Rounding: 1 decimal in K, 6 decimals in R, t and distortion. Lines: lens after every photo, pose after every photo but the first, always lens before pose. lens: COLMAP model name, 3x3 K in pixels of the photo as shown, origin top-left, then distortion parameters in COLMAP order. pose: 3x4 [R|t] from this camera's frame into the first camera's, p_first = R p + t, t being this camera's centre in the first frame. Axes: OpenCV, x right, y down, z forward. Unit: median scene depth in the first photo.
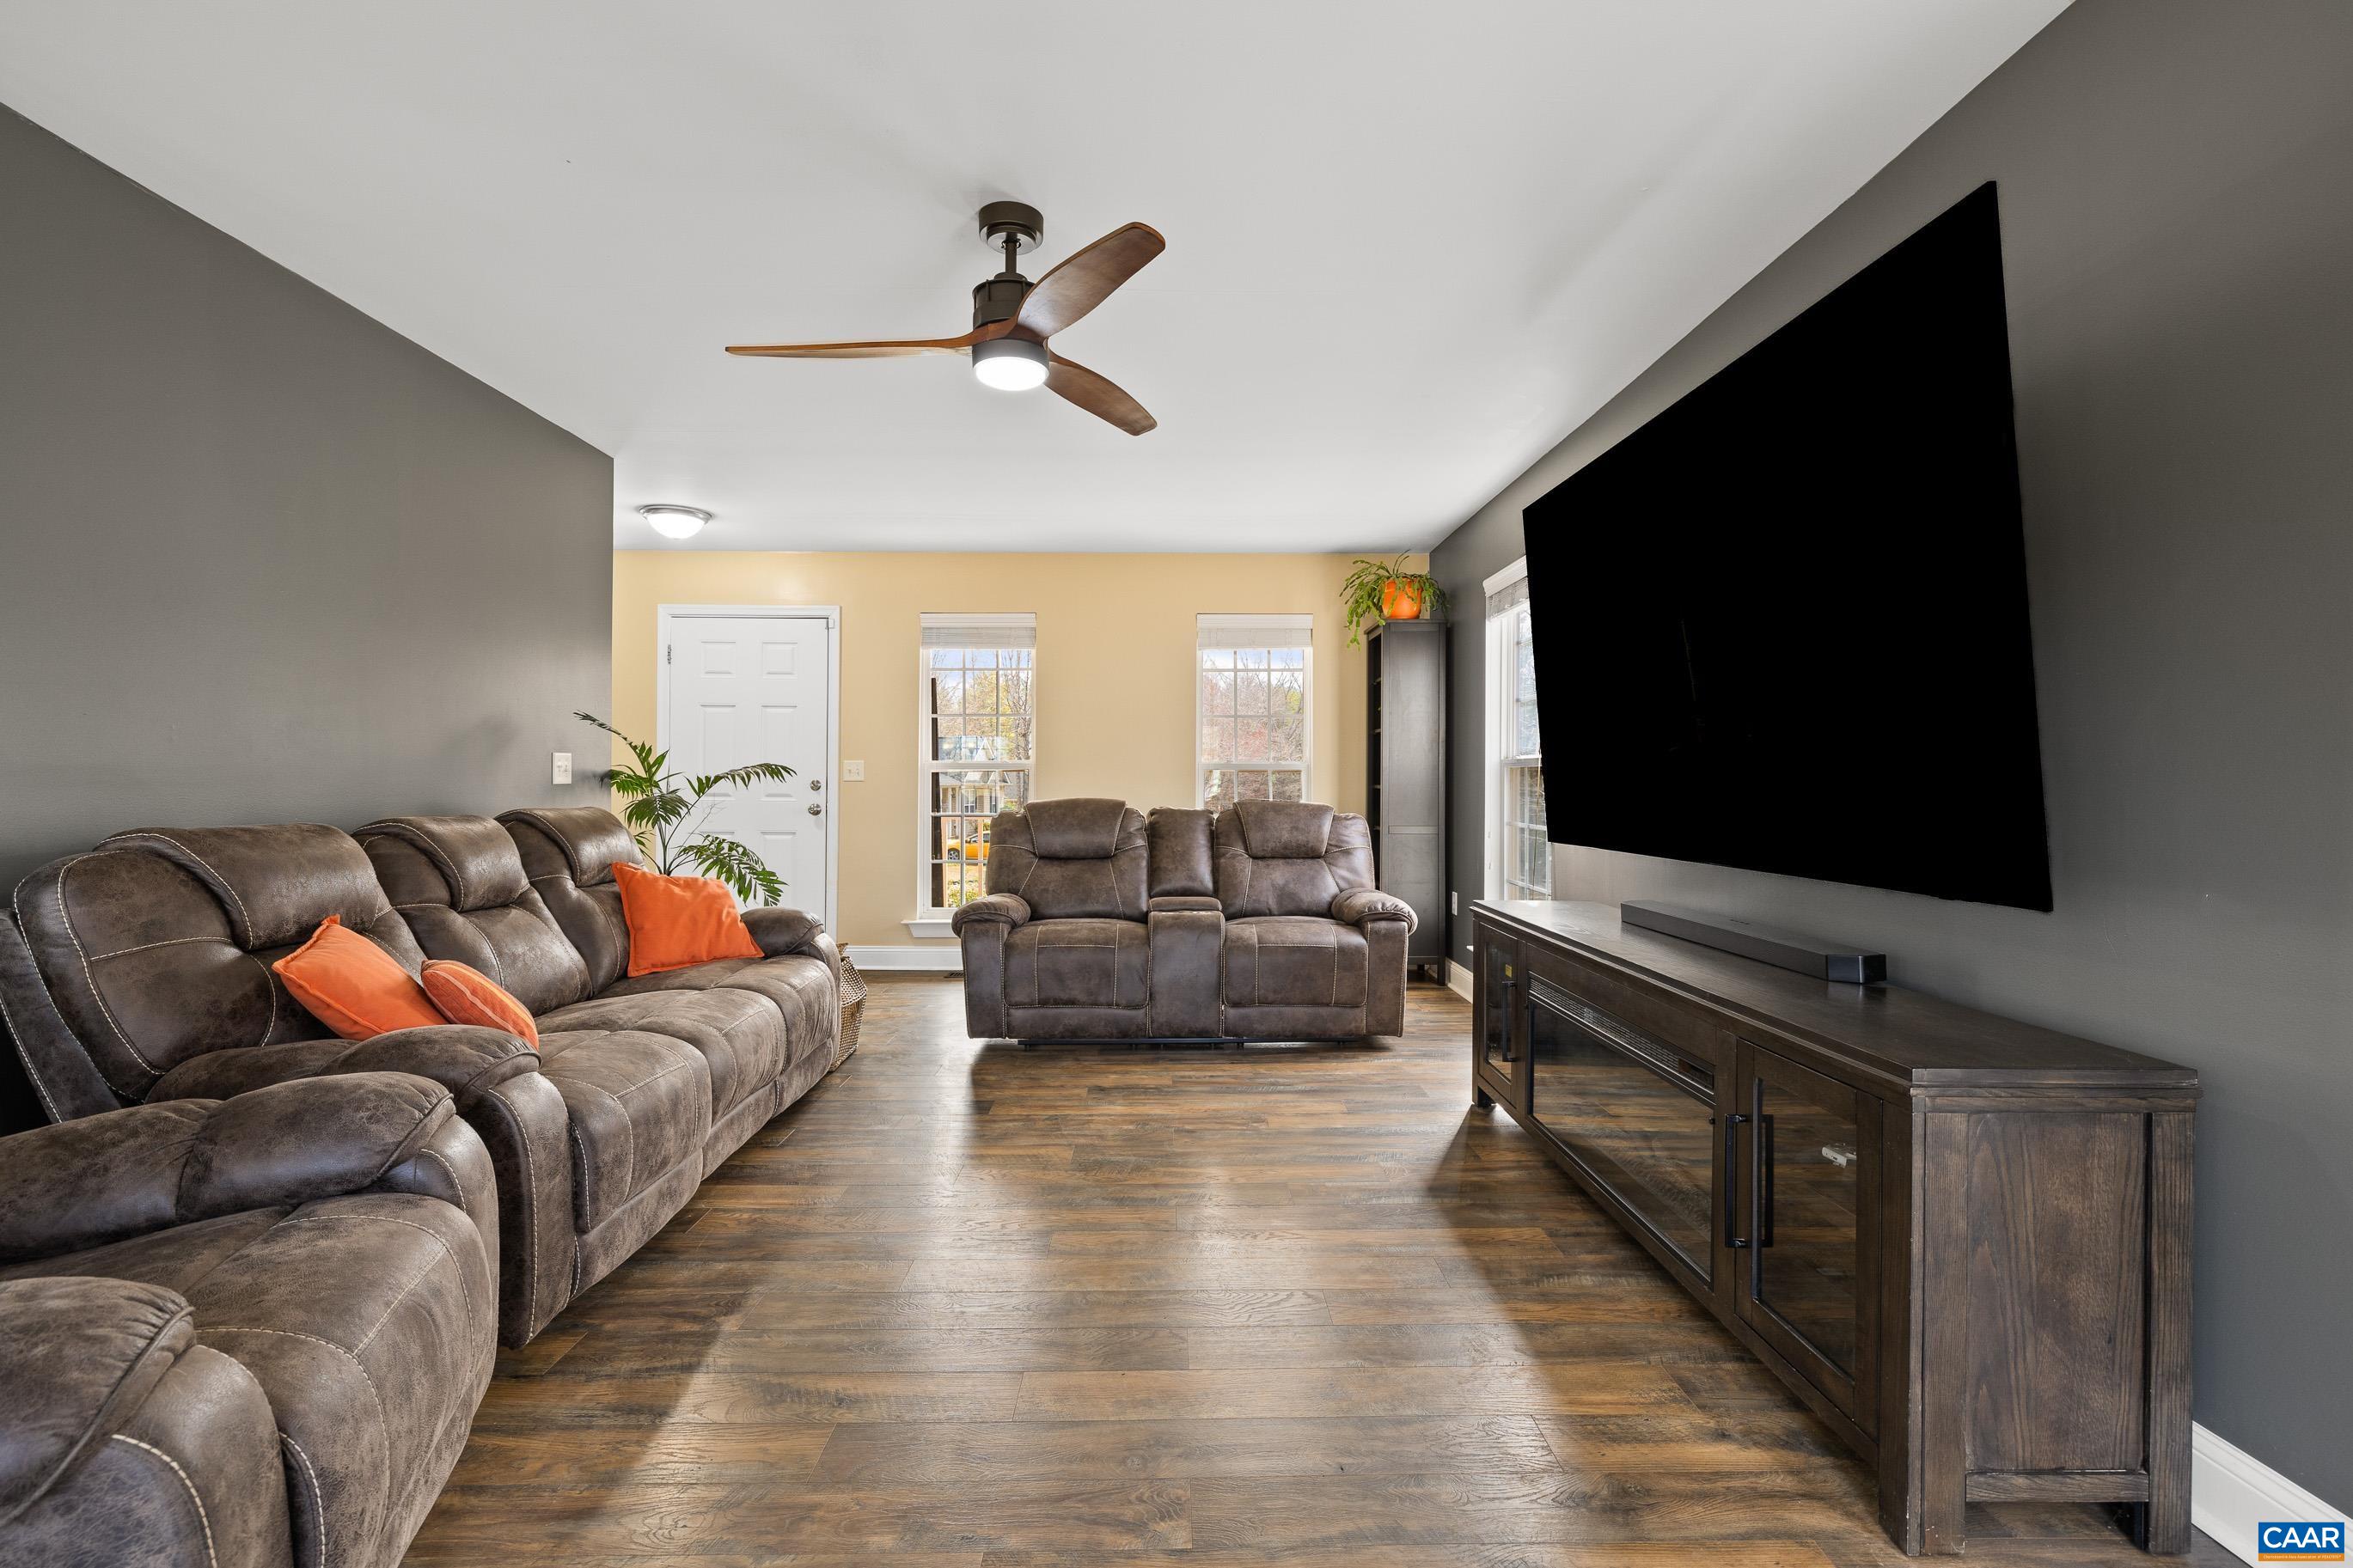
lens RADIAL K [[1098.3, 0, 1172.5], [0, 1098.3, 788.3], [0, 0, 1]] dist [0.000877, 0.000027]
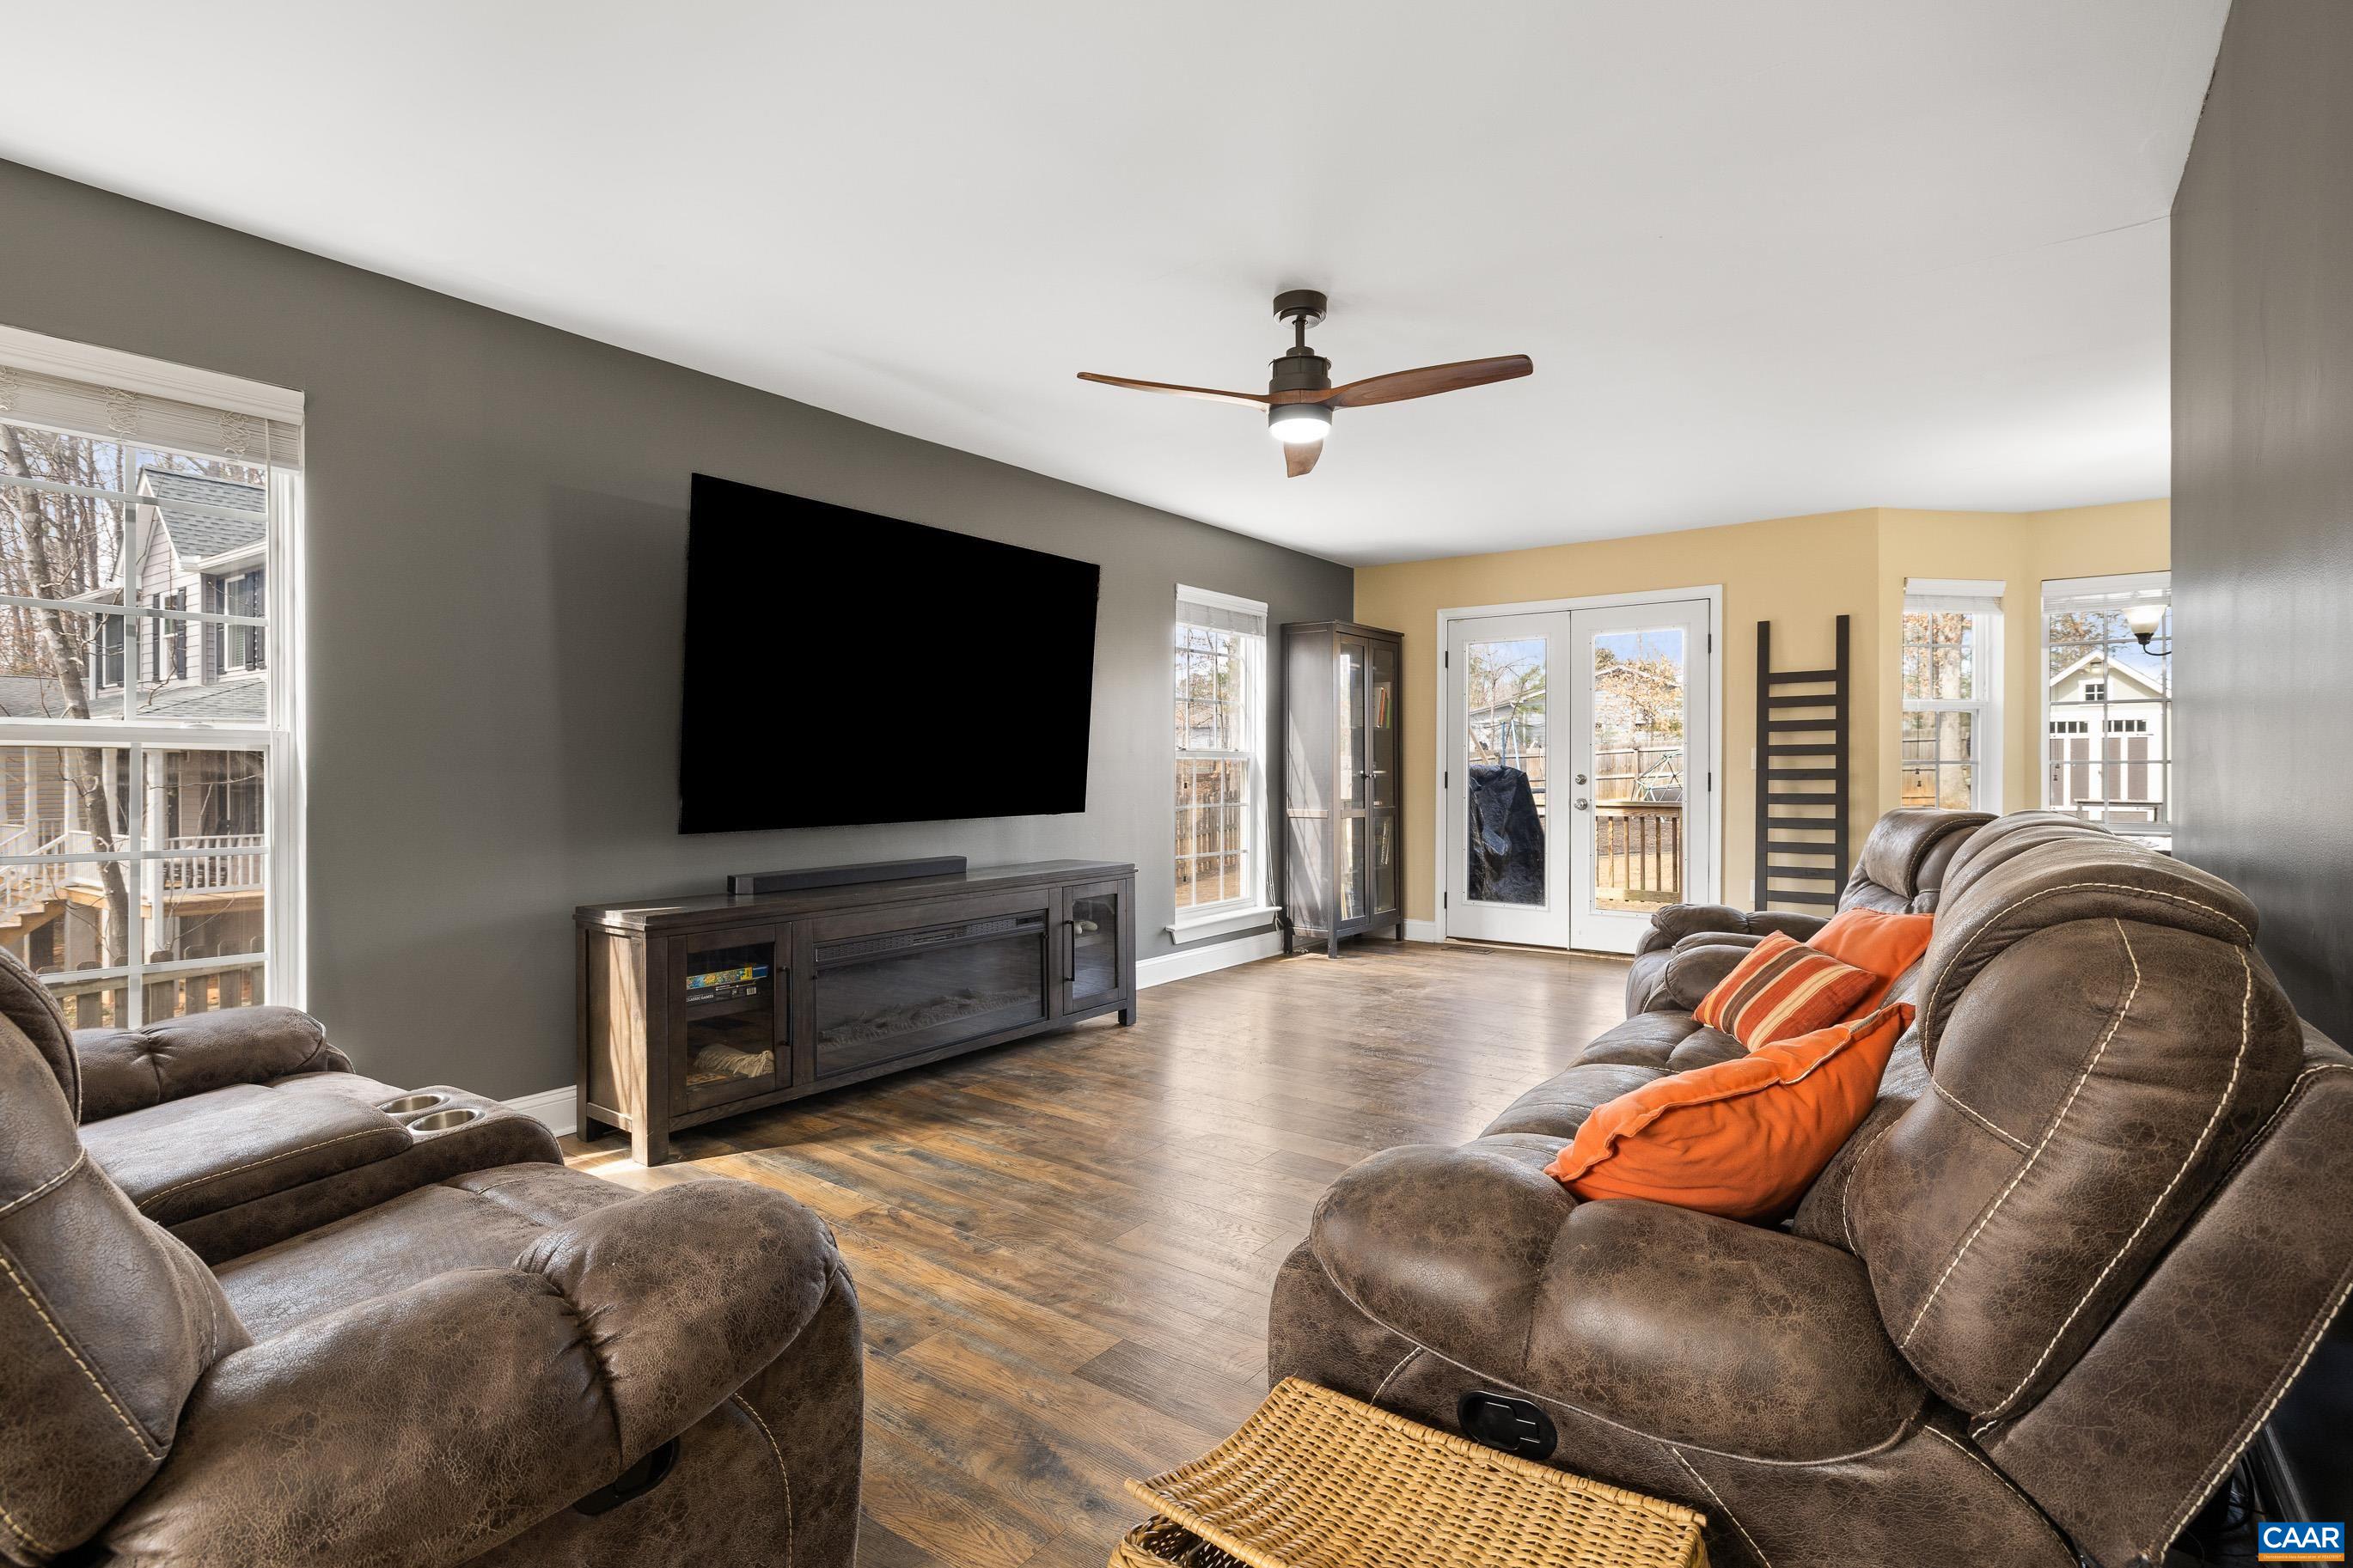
lens RADIAL K [[1135.4, 0, 1172.4], [0, 1135.4, 775.1], [0, 0, 1]] dist [0.000434, 0.000091]
pose [[-0.797607, -0.002749, 0.603171, -0.622922], [0.006936, 0.999882, 0.013730, -0.013270], [-0.603137, 0.015135, -0.797494, 1.648135]]
